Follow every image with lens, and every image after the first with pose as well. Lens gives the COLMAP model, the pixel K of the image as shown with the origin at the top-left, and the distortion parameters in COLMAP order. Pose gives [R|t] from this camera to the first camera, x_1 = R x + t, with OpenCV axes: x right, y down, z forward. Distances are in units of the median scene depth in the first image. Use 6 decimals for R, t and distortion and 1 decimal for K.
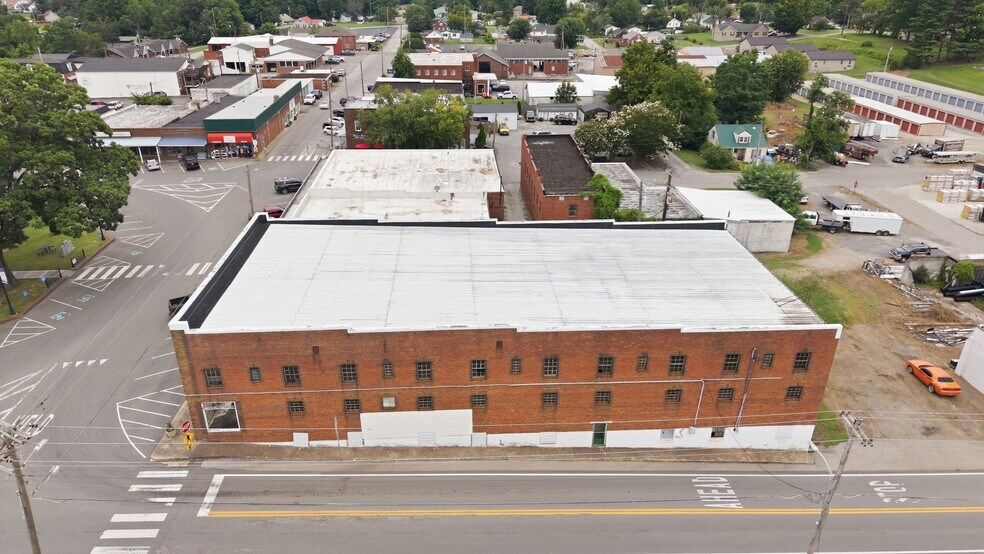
lens RADIAL K [[656.6, 0, 489.1], [0, 656.6, 275.5], [0, 0, 1]] dist [0.036110, -0.043504]
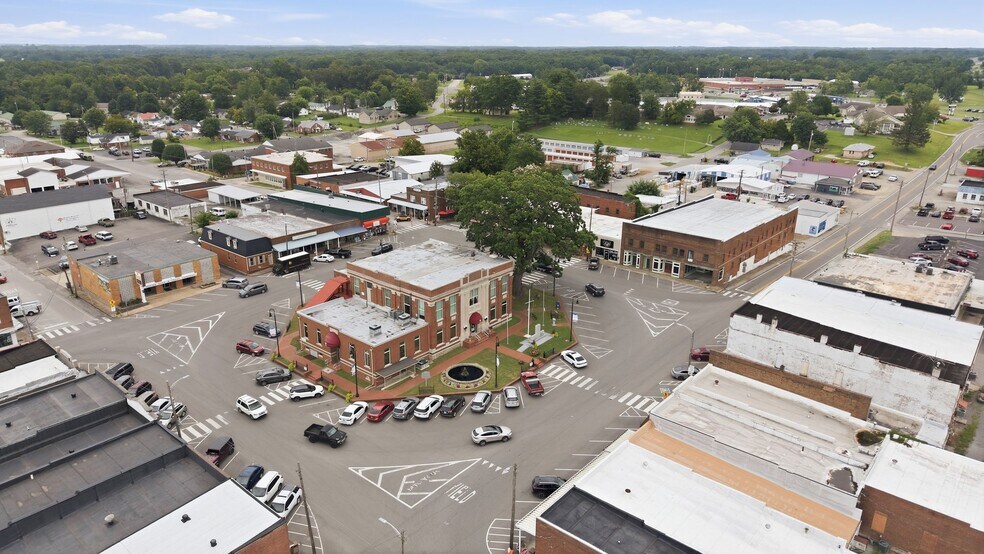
lens RADIAL K [[656.6, 0, 489.7], [0, 656.6, 279.9], [0, 0, 1]] dist [0.036110, -0.043504]
pose [[0.701021, -0.238888, 0.671939, -1.708091], [0.302192, 0.952957, 0.023526, -0.071994], [-0.645949, 0.186562, 0.740233, -0.250053]]
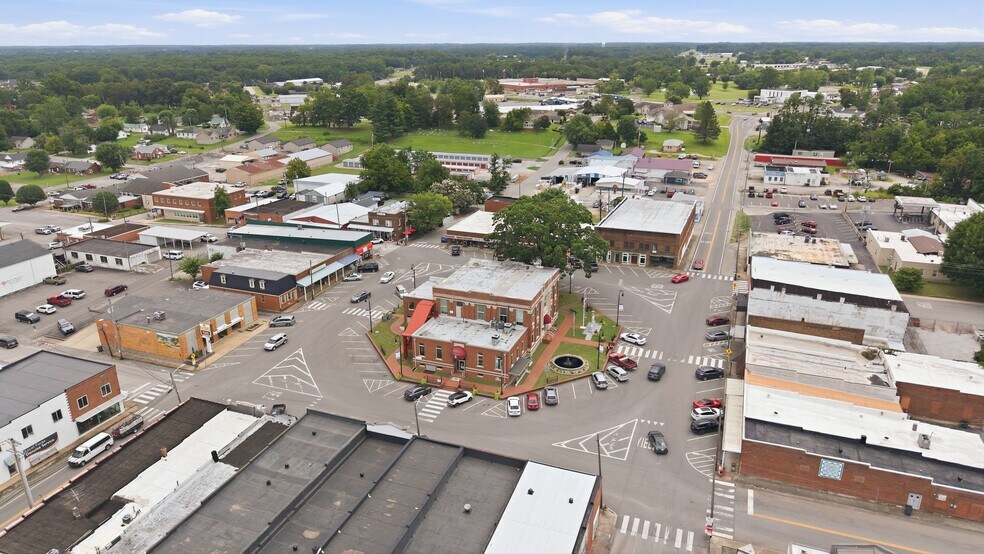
lens RADIAL K [[656.6, 0, 488.7], [0, 656.6, 280.6], [0, 0, 1]] dist [0.036110, -0.043504]
pose [[0.418314, -0.314090, 0.852268, -2.263953], [0.394541, 0.907999, 0.140978, -0.344605], [-0.818139, 0.277281, 0.503750, 0.034285]]
